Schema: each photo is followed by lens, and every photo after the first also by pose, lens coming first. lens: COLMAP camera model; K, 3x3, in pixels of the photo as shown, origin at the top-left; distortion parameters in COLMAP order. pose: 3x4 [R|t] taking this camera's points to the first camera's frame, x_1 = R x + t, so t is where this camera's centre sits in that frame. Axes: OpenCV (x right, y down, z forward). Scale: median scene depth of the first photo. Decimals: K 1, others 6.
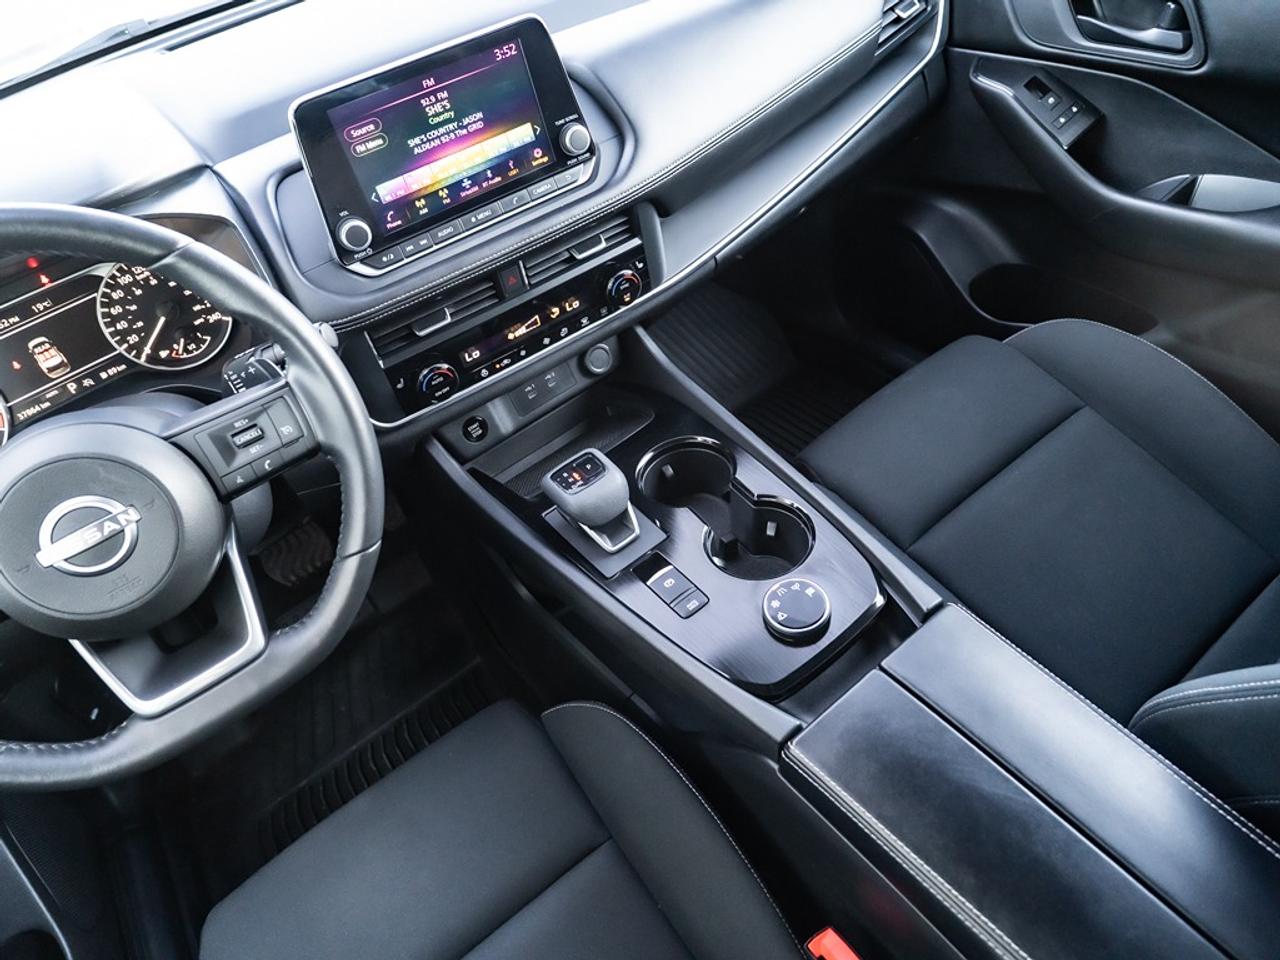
lens RADIAL K [[767.2, 0, 626.8], [0, 767.2, 470.4], [0, 0, 1]] dist [-0.016832, -0.001235]
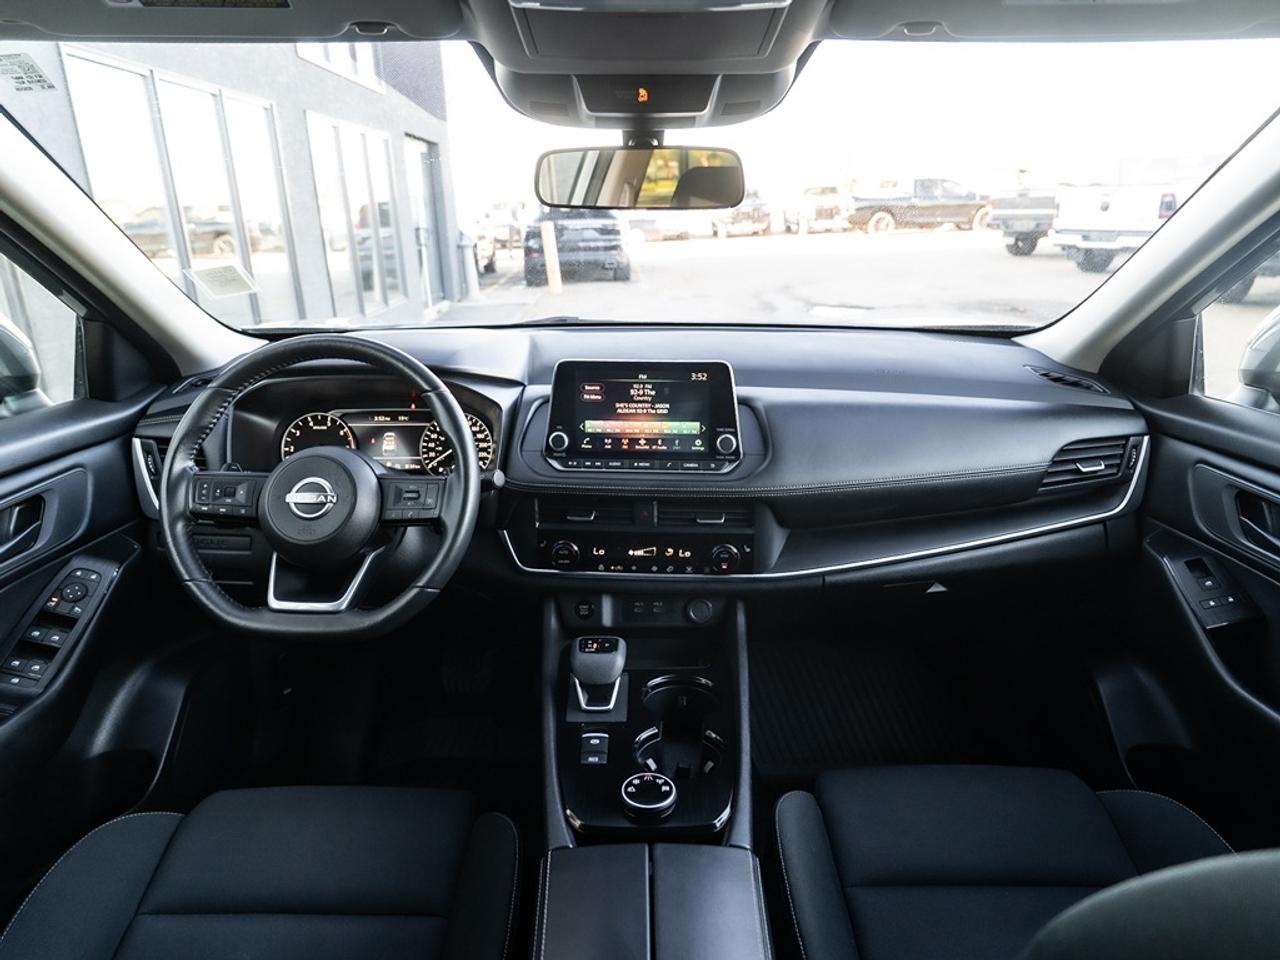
lens RADIAL K [[767.2, 0, 626.8], [0, 767.2, 470.4], [0, 0, 1]] dist [-0.016832, -0.001235]
pose [[0.793350, 0.327986, -0.512855, 0.542881], [-0.518710, 0.805169, -0.287478, 0.111849], [0.318646, 0.494094, 0.808910, -0.183846]]
